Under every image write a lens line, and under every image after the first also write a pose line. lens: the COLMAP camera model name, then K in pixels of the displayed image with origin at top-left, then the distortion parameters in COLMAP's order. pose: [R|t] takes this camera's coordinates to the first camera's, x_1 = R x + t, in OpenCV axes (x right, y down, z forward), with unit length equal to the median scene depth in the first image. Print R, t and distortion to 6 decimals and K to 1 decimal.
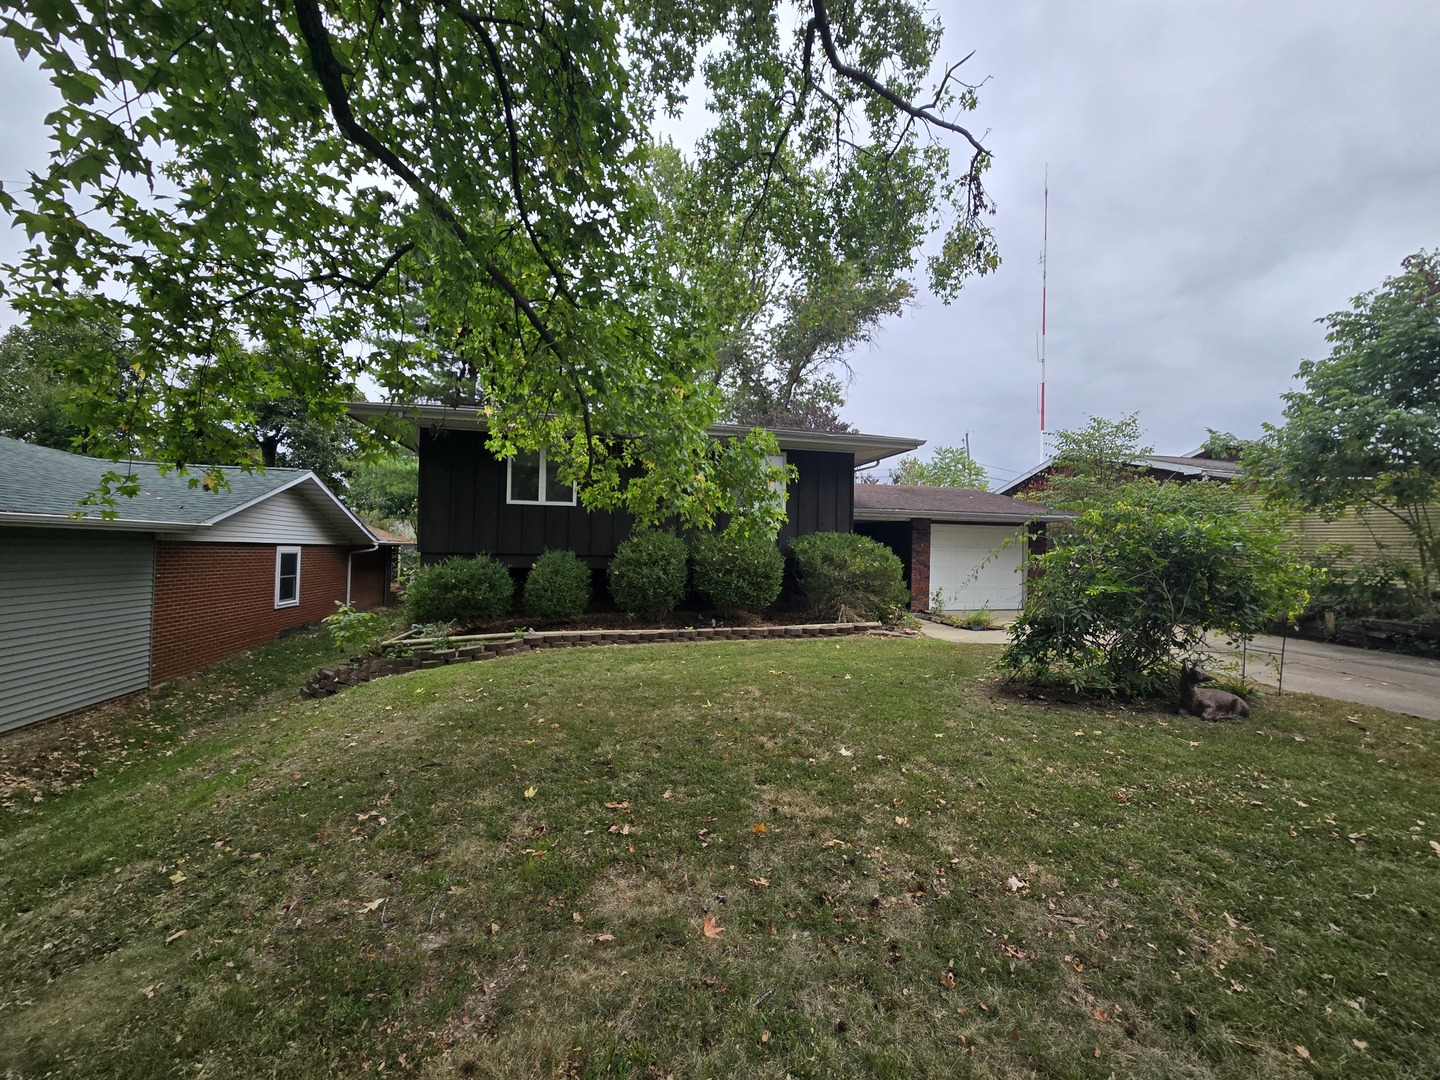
lens RADIAL K [[594.8, 0, 720.0], [0, 594.8, 540.0], [0, 0, 1]] dist [0.001476, -0.000305]
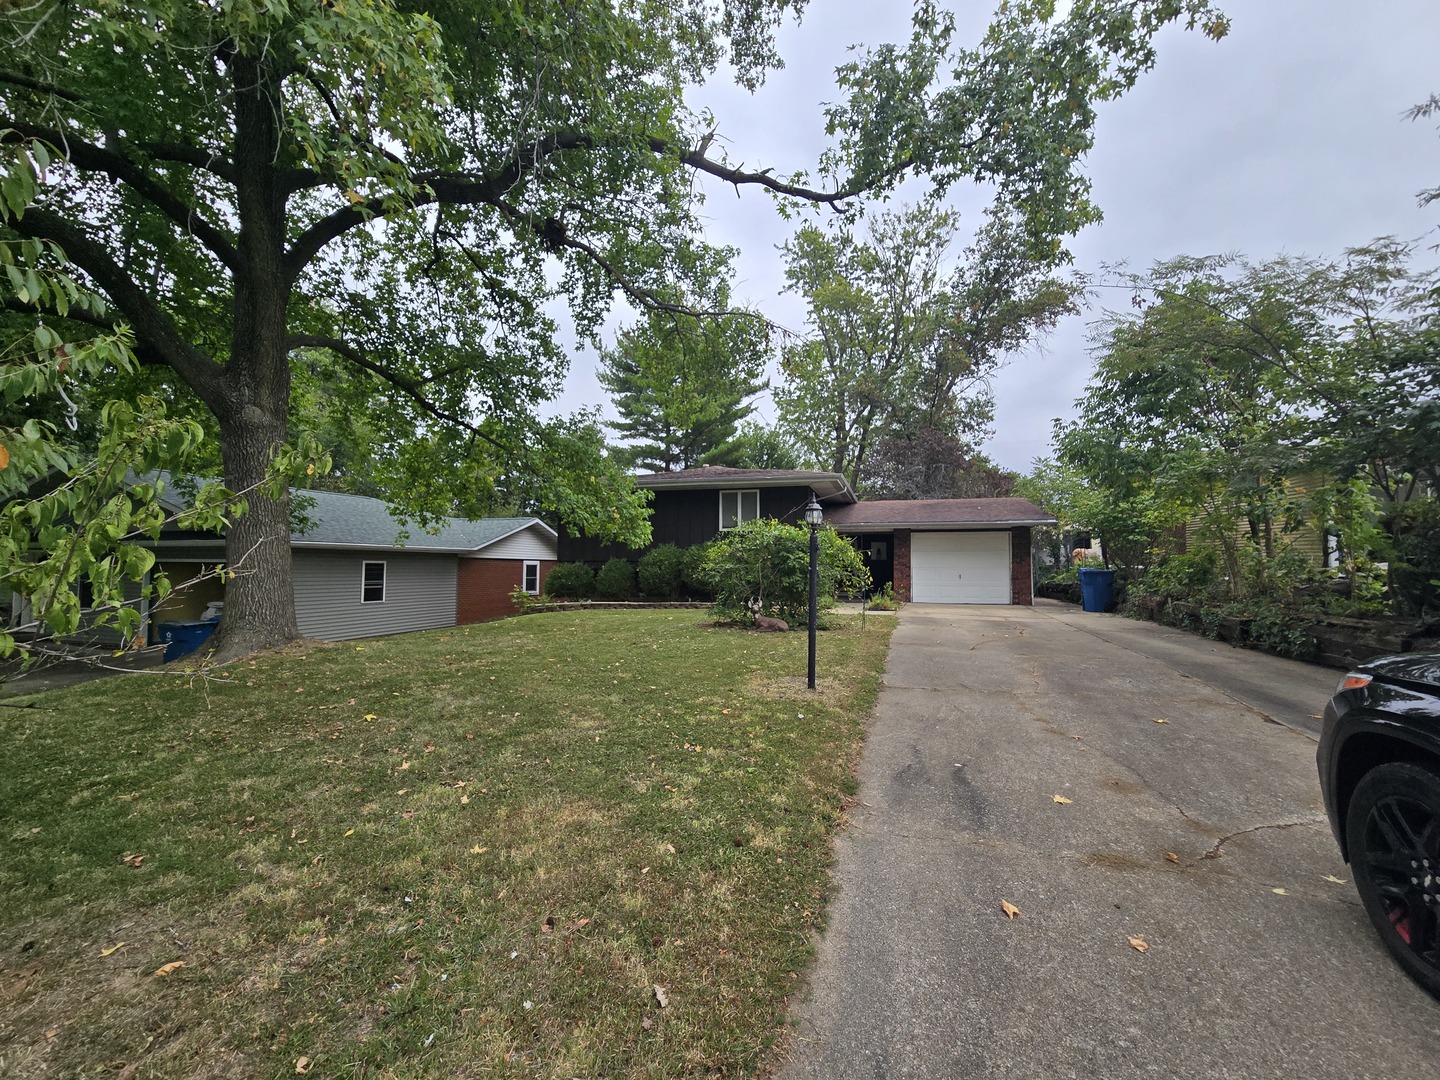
lens RADIAL K [[594.8, 0, 720.0], [0, 594.8, 540.0], [0, 0, 1]] dist [0.001476, -0.000305]
pose [[0.874940, -0.037243, -0.482797, 0.742297], [0.020892, 0.999013, -0.039202, 0.034847], [0.483780, 0.024213, 0.874854, -0.340605]]
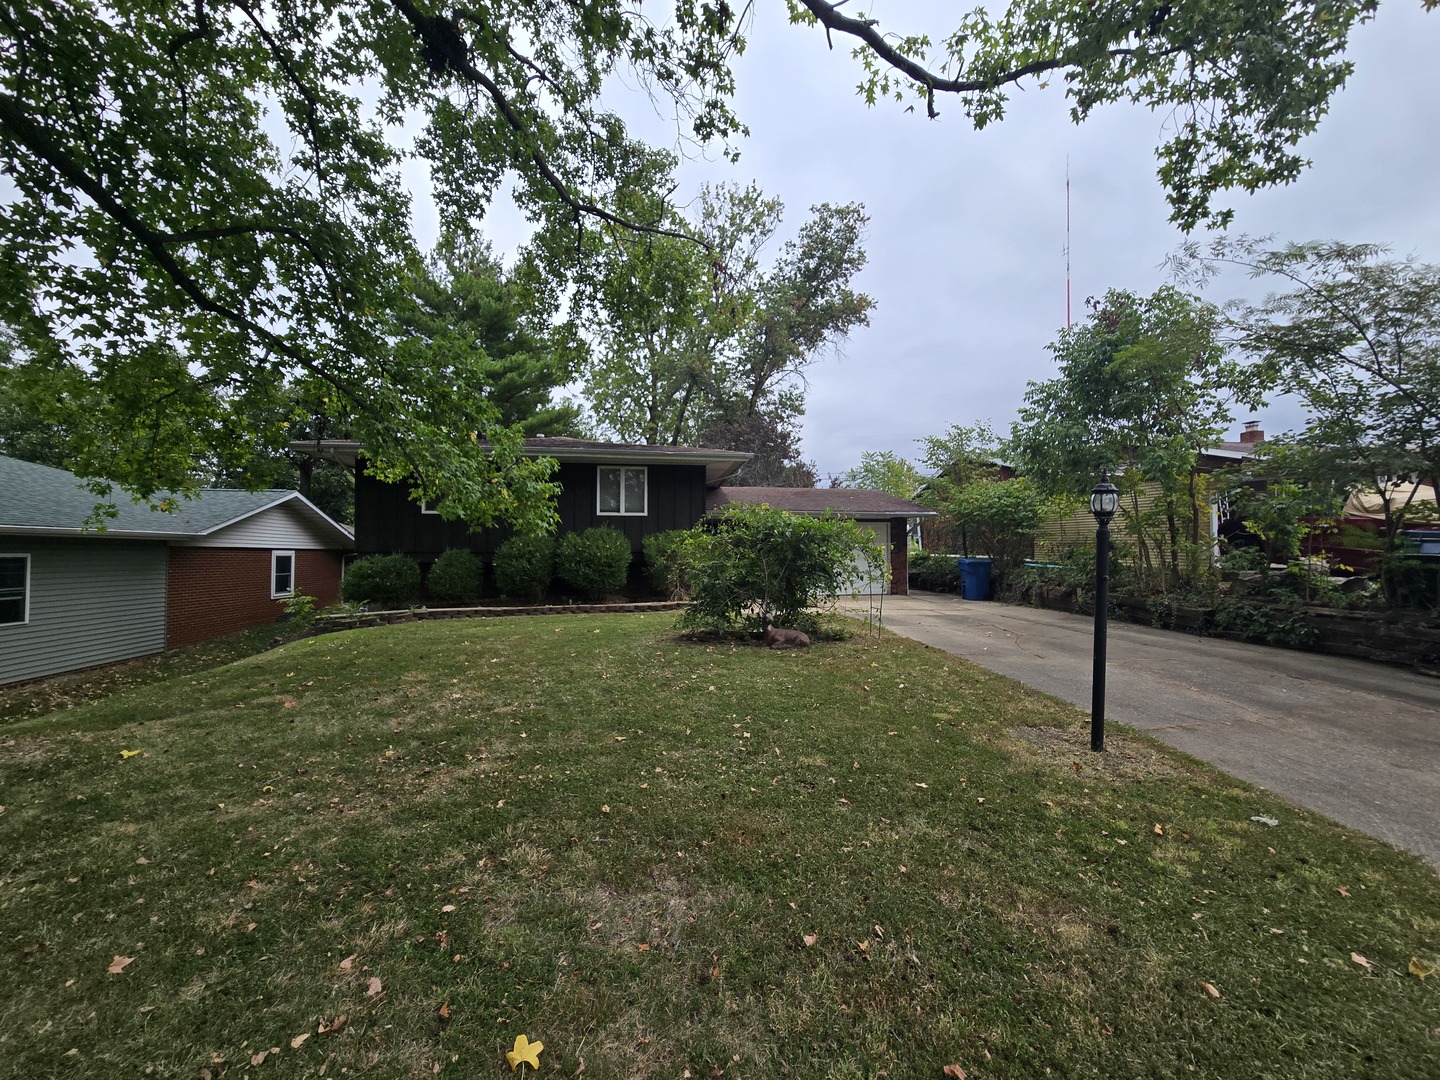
lens RADIAL K [[594.8, 0, 720.0], [0, 594.8, 540.0], [0, 0, 1]] dist [0.001476, -0.000305]
pose [[0.996326, -0.019780, -0.083331, 0.365813], [0.019303, 0.999792, -0.006527, 0.016797], [0.083443, 0.004894, 0.996501, -0.224236]]
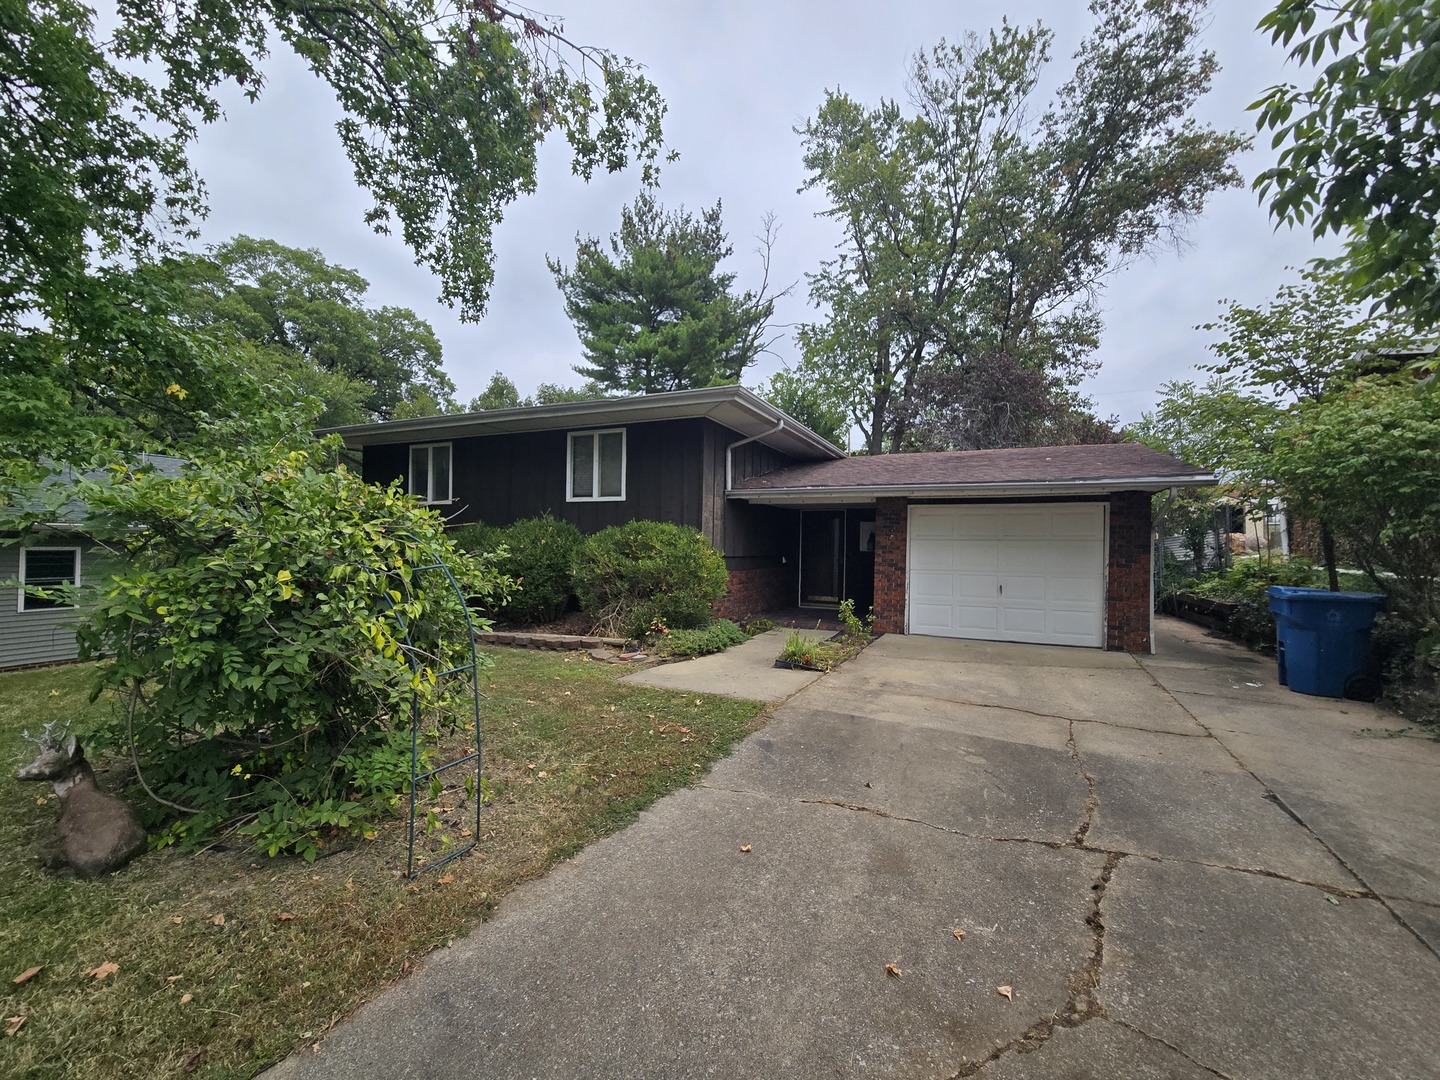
lens RADIAL K [[595.3, 0, 721.7], [0, 595.3, 542.1], [0, 0, 1]] dist [-0.002190, 0.004047]
pose [[0.796857, -0.009375, -0.604095, 0.725150], [0.010986, 0.999939, -0.001027, 0.015784], [0.604068, -0.005818, 0.796912, 0.414125]]
